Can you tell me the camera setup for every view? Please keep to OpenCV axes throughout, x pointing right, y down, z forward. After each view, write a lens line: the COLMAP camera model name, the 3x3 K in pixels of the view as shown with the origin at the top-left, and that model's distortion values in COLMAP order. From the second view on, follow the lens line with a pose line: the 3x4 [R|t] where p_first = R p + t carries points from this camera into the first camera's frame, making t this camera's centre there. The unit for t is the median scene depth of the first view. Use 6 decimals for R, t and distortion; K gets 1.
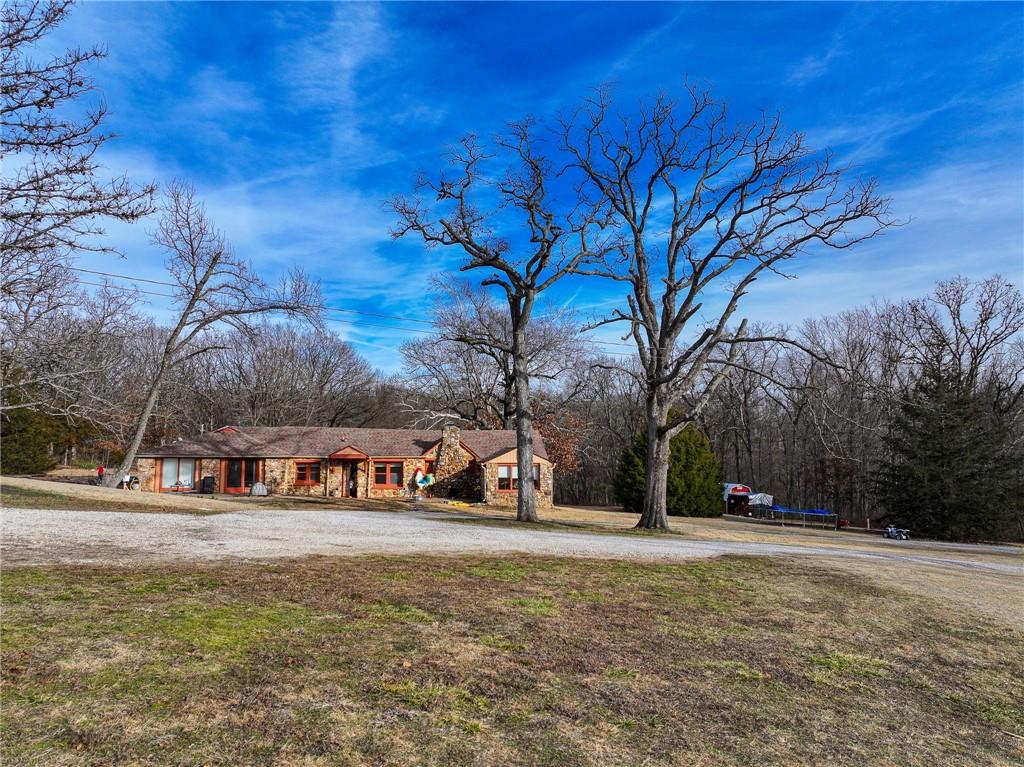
lens RADIAL K [[721.5, 0, 513.1], [0, 721.5, 382.3], [0, 0, 1]] dist [0.007793, 0.000310]
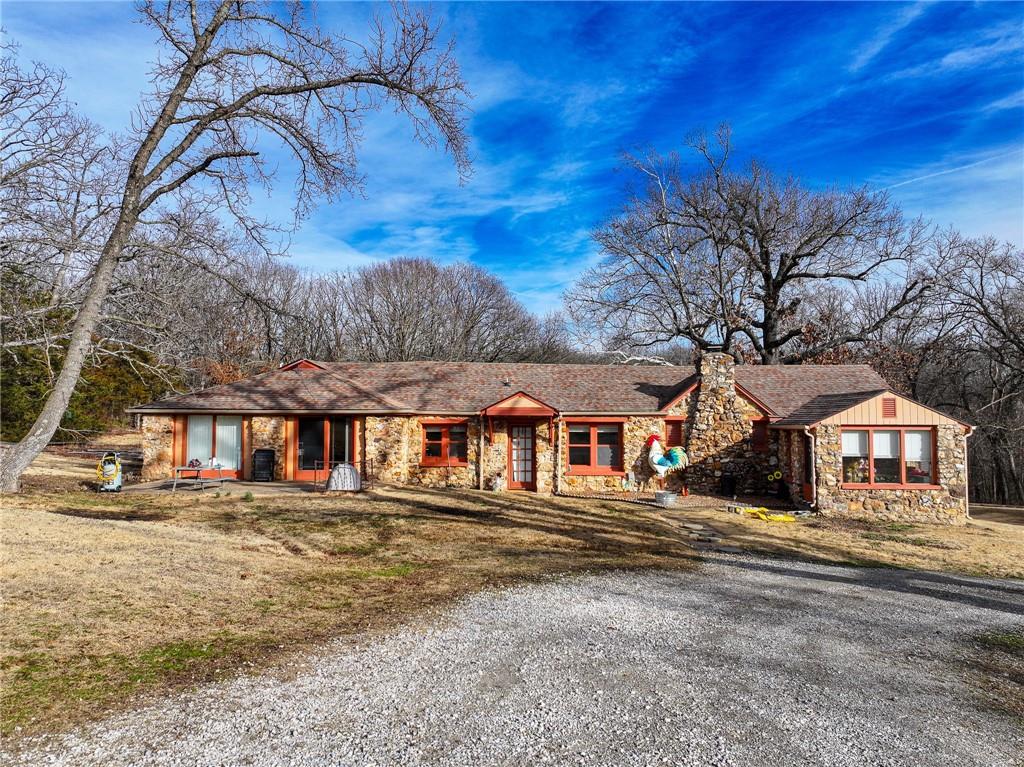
lens RADIAL K [[721.5, 0, 511.5], [0, 721.5, 384.5], [0, 0, 1]] dist [0.007793, 0.000310]
pose [[0.980052, -0.010080, -0.198484, -0.129698], [0.019662, 0.998731, 0.046365, 0.058295], [0.197765, -0.049343, 0.979007, 0.490079]]
